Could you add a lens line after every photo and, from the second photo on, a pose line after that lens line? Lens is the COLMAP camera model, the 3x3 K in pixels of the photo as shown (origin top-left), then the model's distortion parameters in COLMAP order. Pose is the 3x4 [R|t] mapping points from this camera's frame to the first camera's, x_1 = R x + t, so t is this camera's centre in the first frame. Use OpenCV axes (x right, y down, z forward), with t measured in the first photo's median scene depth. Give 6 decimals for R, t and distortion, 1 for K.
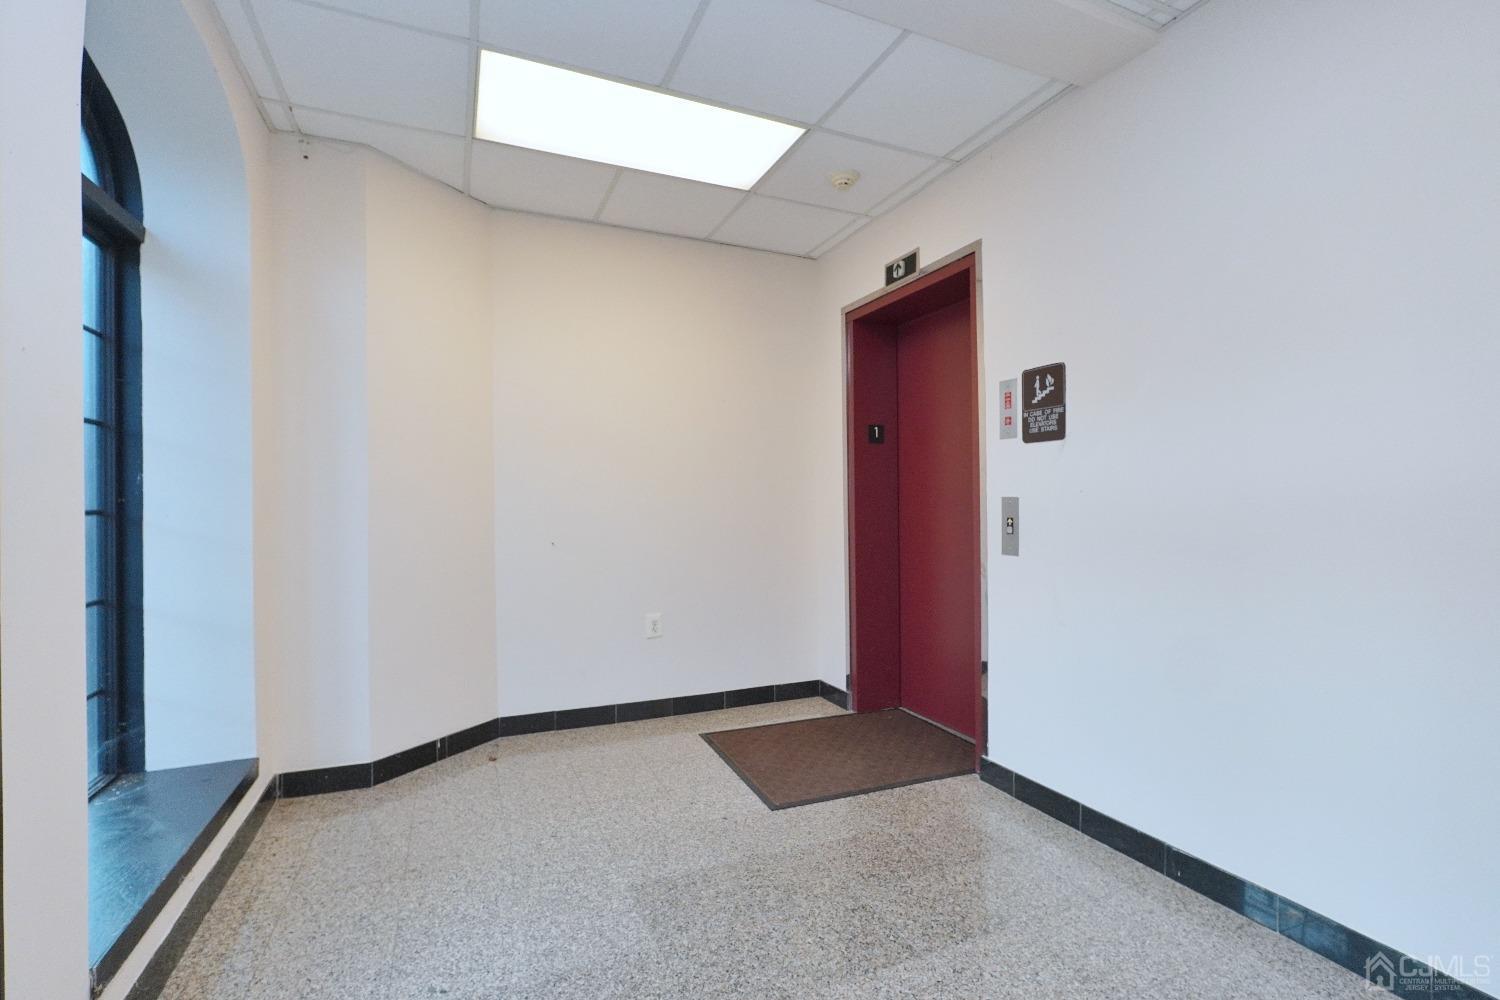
lens RADIAL K [[680.8, 0, 746.9], [0, 680.8, 522.5], [0, 0, 1]] dist [-0.001516, 0.000122]
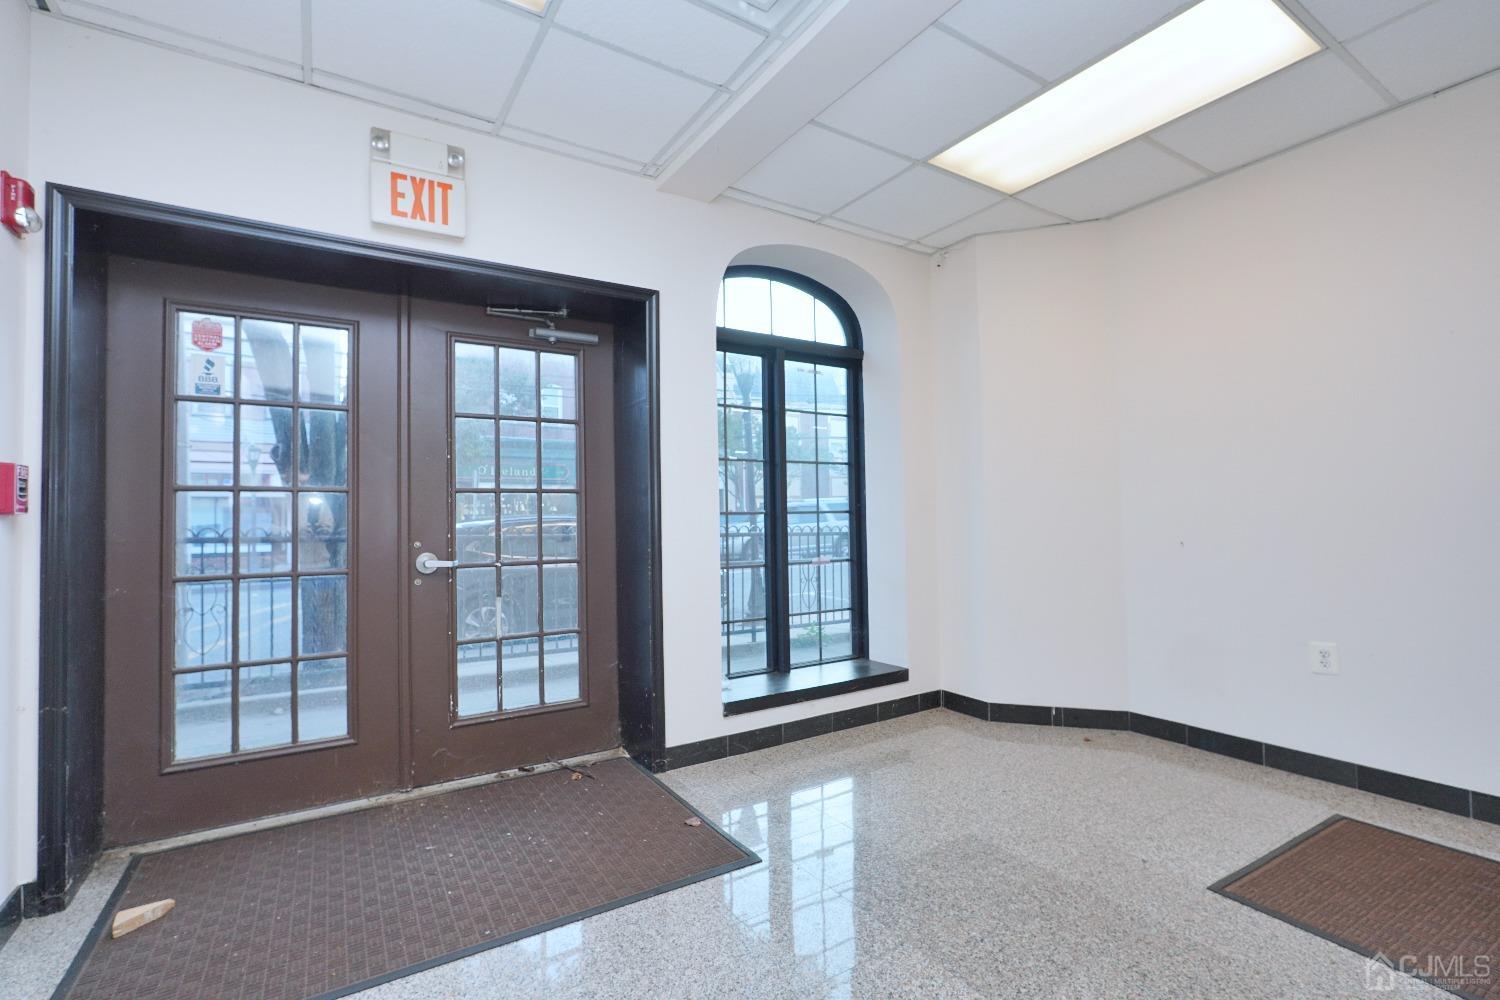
lens RADIAL K [[680.8, 0, 746.9], [0, 680.8, 522.5], [0, 0, 1]] dist [-0.001516, 0.000122]
pose [[0.164695, 0.004110, -0.986336, 0.571218], [-0.011703, 0.999929, 0.002213, 0.009933], [0.986275, 0.011179, 0.164732, 0.284663]]
